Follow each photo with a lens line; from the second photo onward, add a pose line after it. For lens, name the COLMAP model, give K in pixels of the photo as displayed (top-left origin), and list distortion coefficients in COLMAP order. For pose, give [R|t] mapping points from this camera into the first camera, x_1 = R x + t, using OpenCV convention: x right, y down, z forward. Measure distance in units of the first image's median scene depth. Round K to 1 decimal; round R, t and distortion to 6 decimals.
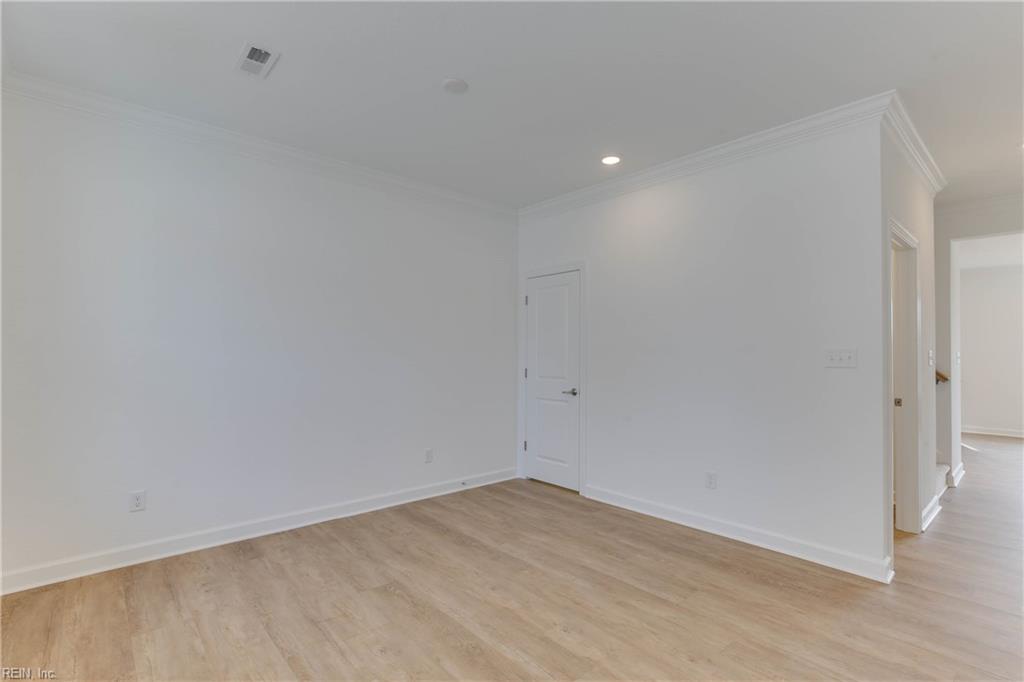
lens RADIAL K [[484.3, 0, 512.9], [0, 484.3, 343.4], [0, 0, 1]] dist [-0.002062, 0.000592]
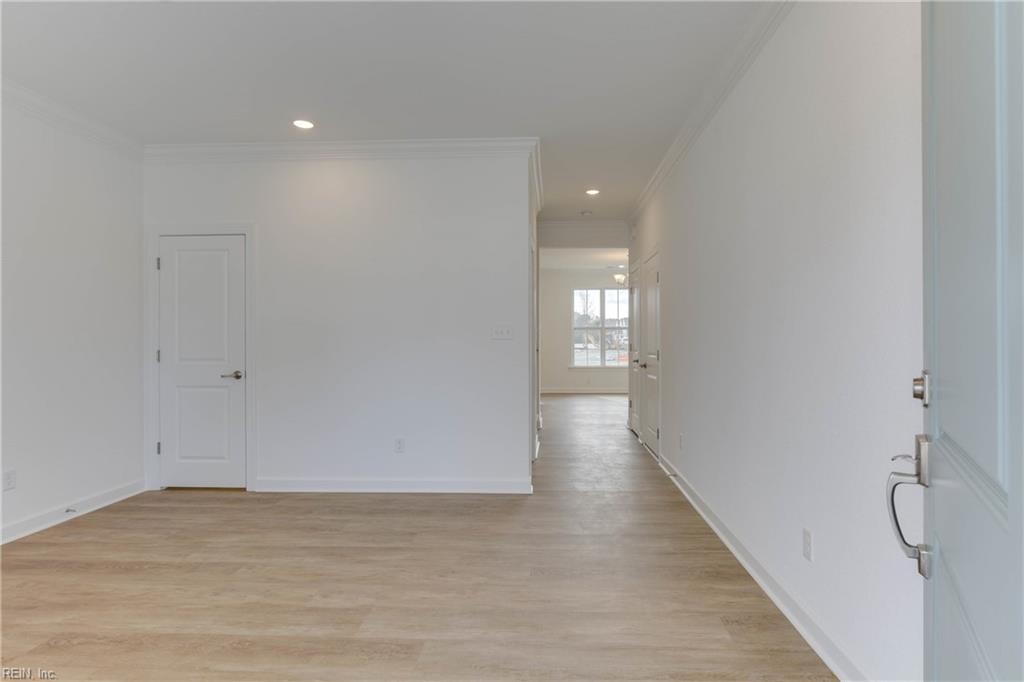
lens RADIAL K [[554.4, 0, 511.5], [0, 554.4, 338.5], [0, 0, 1]] dist [-0.002163, 0.000970]
pose [[0.716837, -0.009504, 0.697176, -0.301570], [-0.007416, 0.999747, 0.021254, 0.014388], [-0.697201, -0.020406, 0.716585, -0.073695]]
